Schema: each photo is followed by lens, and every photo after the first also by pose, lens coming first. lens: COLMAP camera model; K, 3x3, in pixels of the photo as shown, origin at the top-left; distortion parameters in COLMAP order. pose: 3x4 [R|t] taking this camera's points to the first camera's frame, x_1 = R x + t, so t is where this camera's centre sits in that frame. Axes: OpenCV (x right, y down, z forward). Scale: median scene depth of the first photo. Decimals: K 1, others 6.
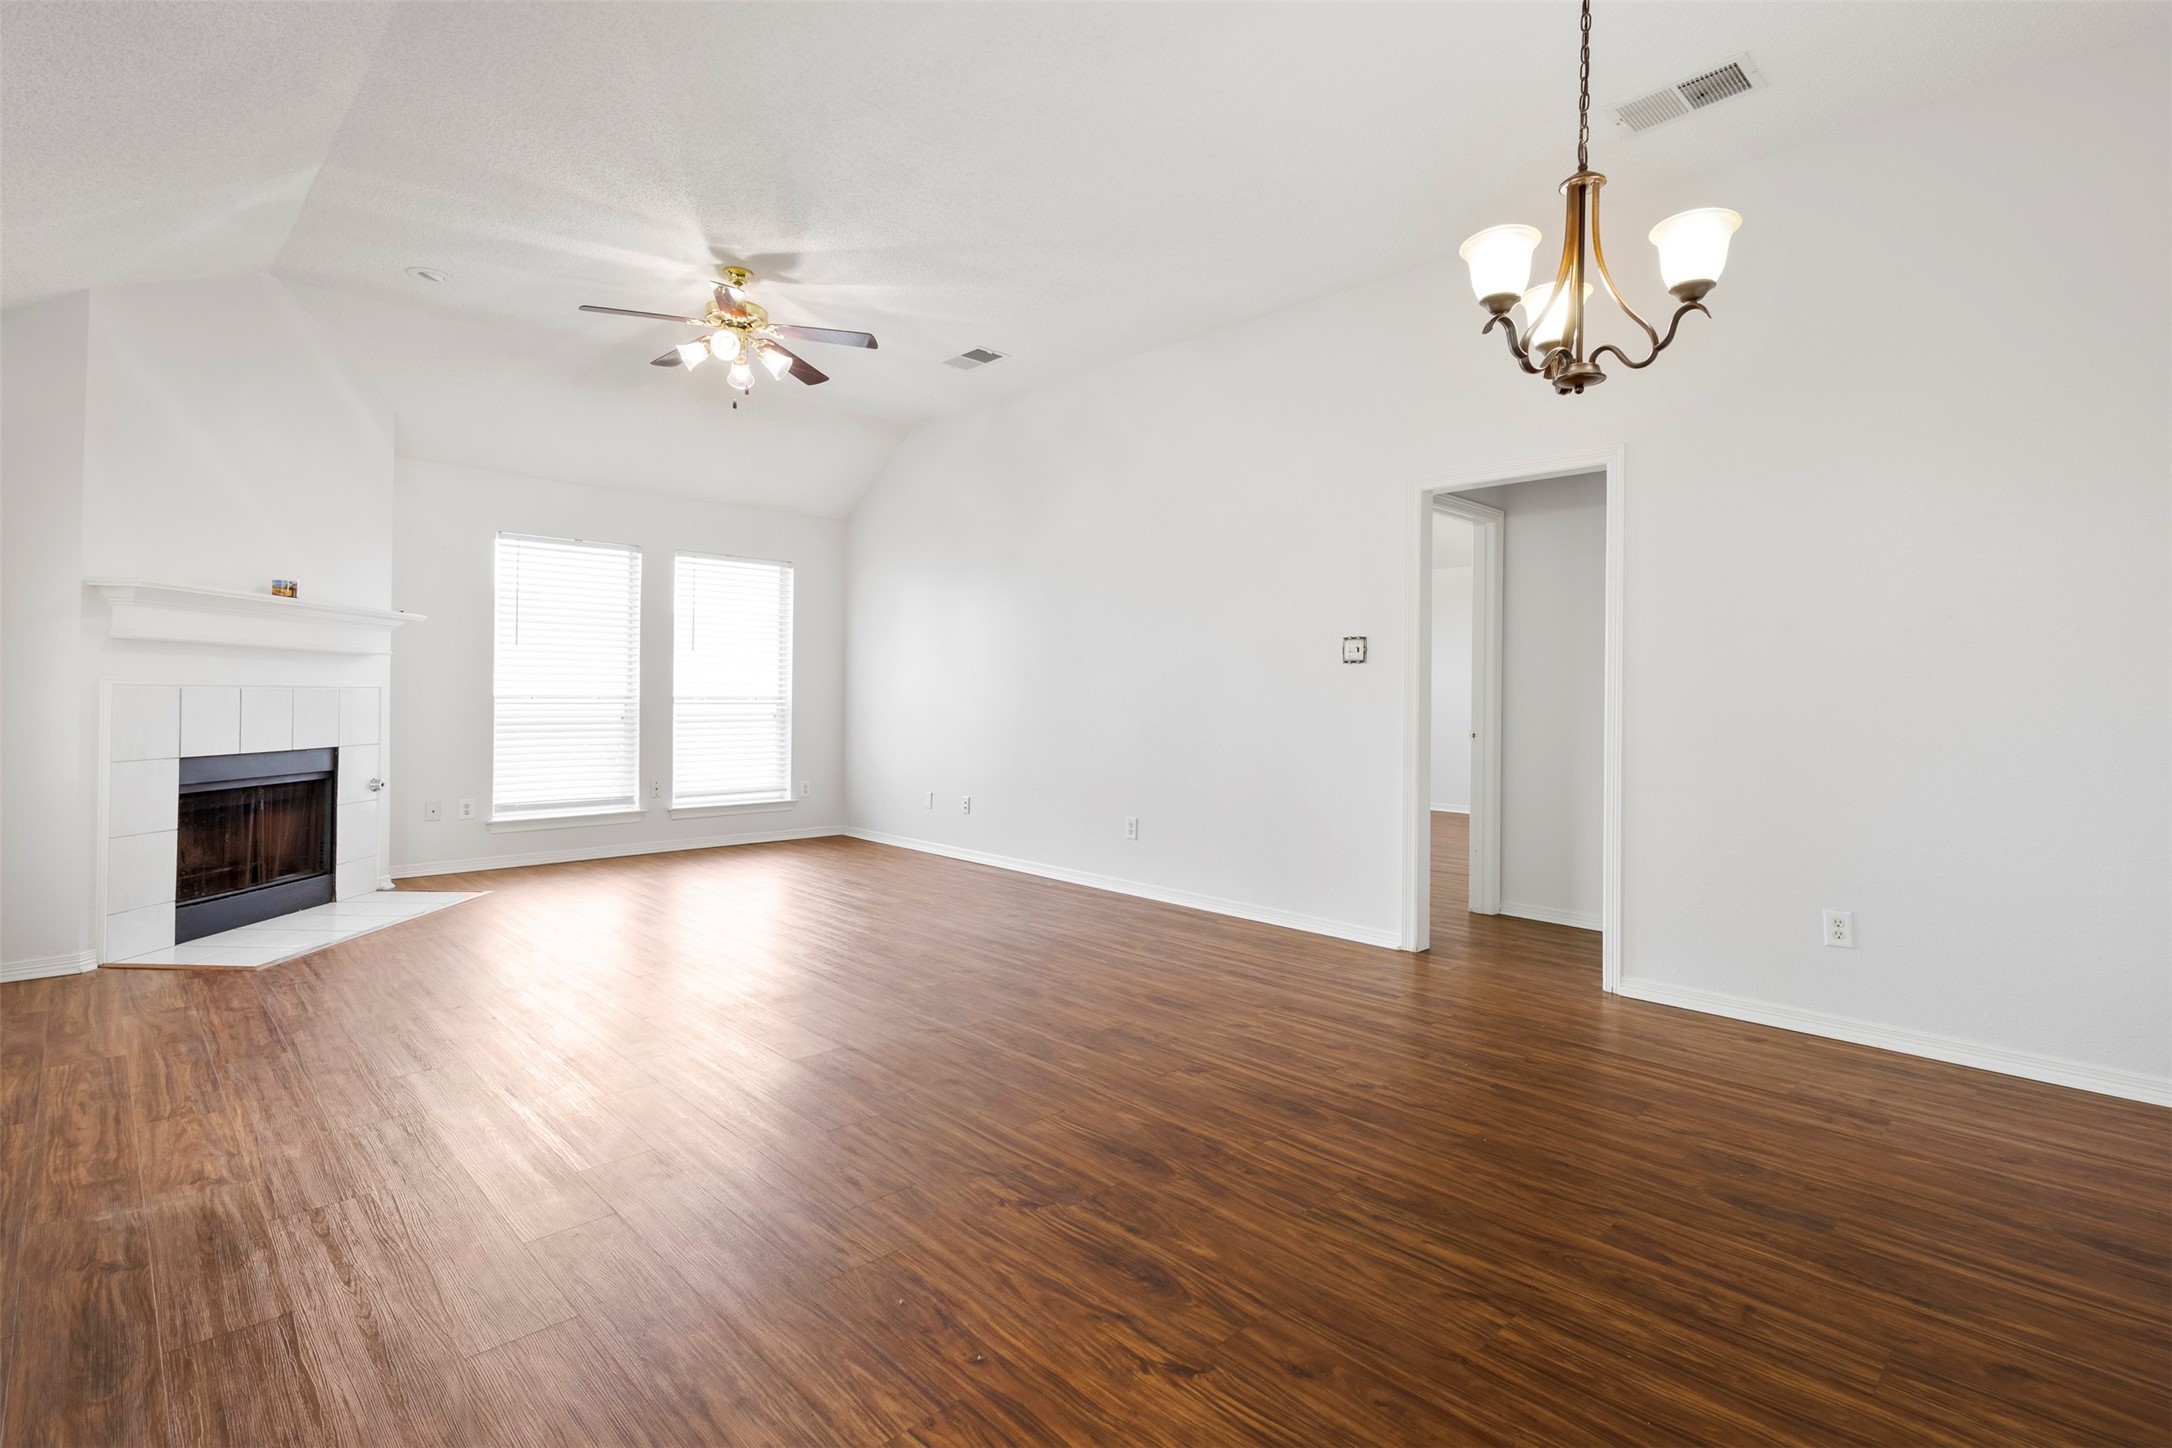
lens RADIAL K [[1033.8, 0, 1051.3], [0, 1033.8, 693.5], [0, 0, 1]] dist [0.003228, 0.000315]
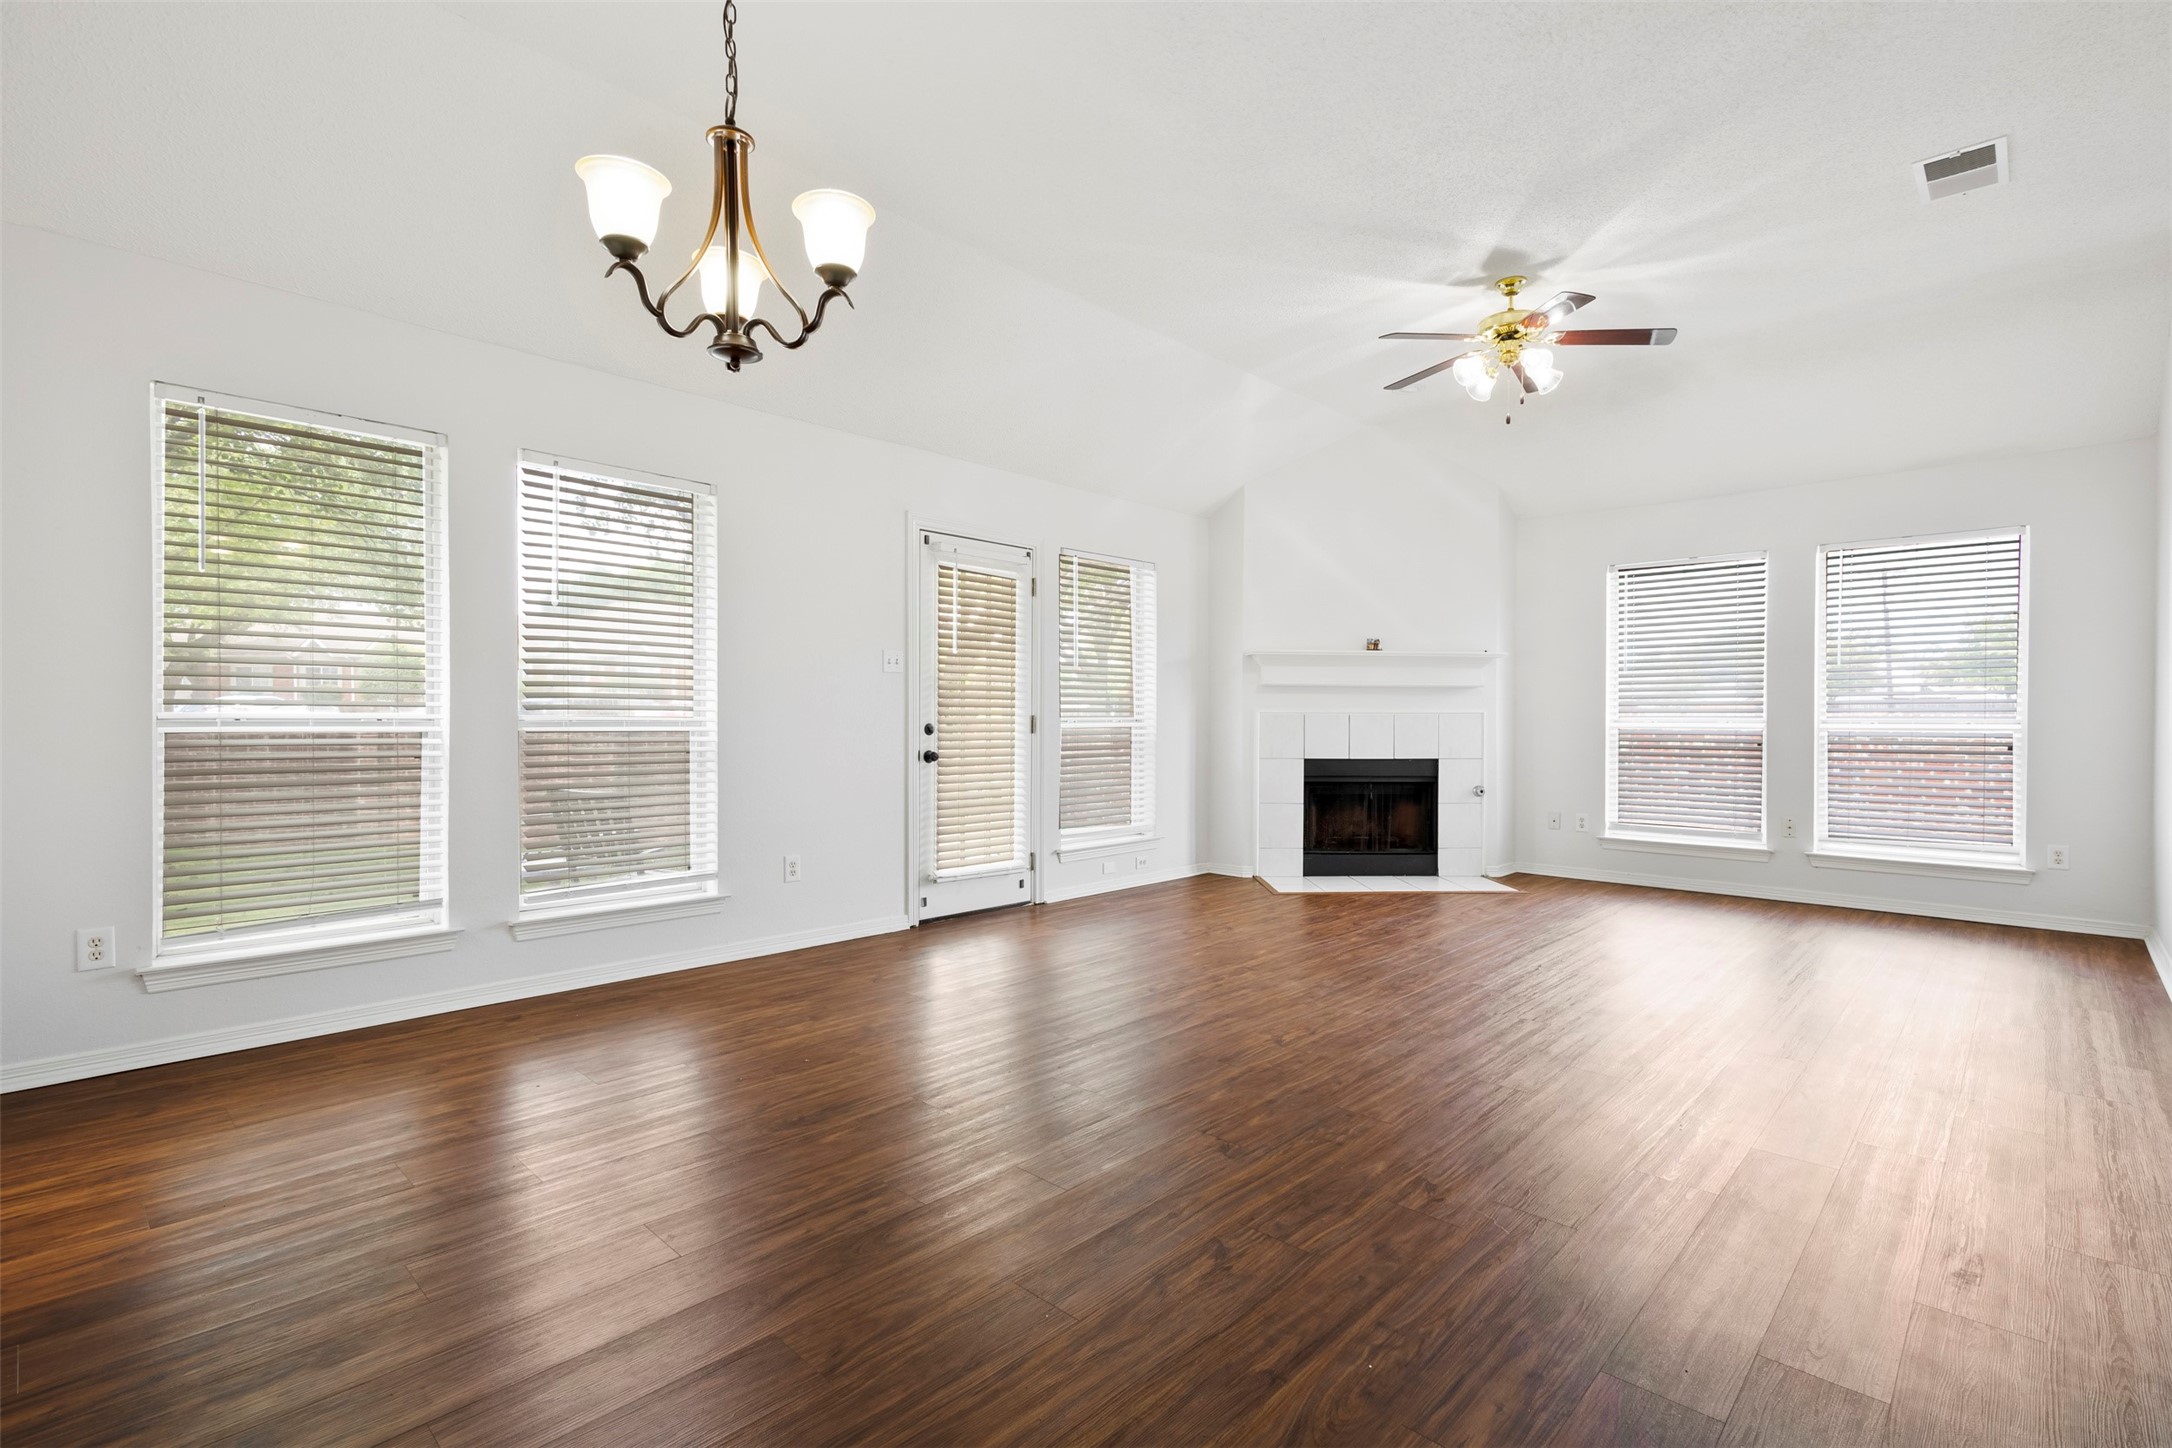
lens RADIAL K [[994.3, 0, 1087.2], [0, 994.3, 707.4], [0, 0, 1]] dist [0.004225, 0.000296]
pose [[0.052935, -0.010899, -0.998539, 0.616534], [0.005606, 0.999928, -0.010617, -0.002006], [0.998582, -0.005036, 0.052992, 0.567692]]
